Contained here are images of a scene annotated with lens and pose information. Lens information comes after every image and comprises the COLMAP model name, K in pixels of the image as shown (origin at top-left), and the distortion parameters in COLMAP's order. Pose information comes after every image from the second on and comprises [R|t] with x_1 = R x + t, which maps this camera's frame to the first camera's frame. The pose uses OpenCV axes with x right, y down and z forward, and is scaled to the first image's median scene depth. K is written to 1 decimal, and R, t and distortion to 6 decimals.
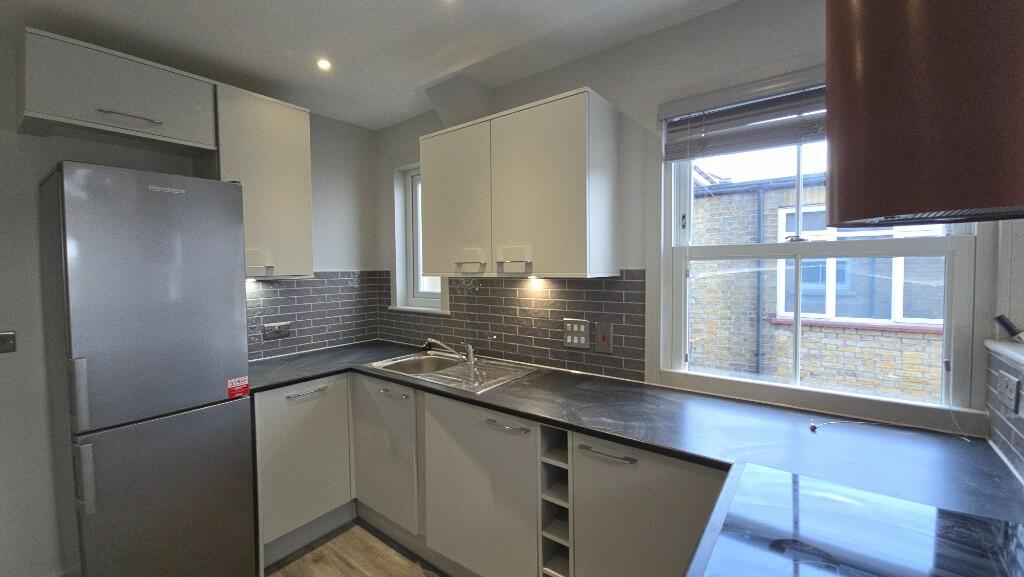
lens RADIAL K [[413.1, 0, 512.0], [0, 413.1, 288.5], [0, 0, 1]] dist [-0.000325, 0.000109]
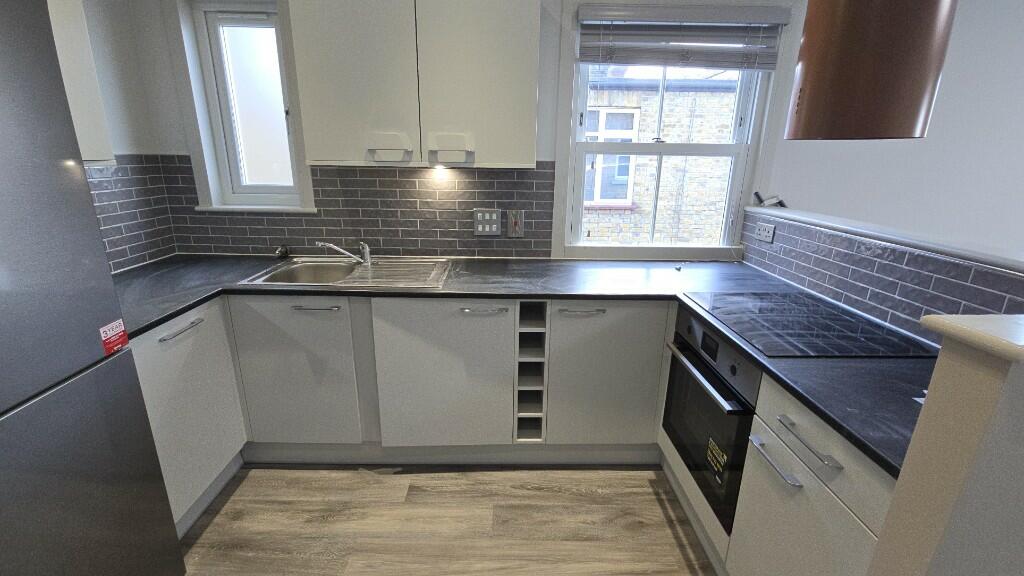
lens RADIAL K [[418.0, 0, 508.7], [0, 418.0, 282.6], [0, 0, 1]] dist [0.002178, 0.000222]
pose [[0.792740, -0.153653, 0.589877, -0.460897], [0.008569, 0.970422, 0.241262, 0.000117], [-0.609500, -0.186203, 0.770609, 0.103057]]
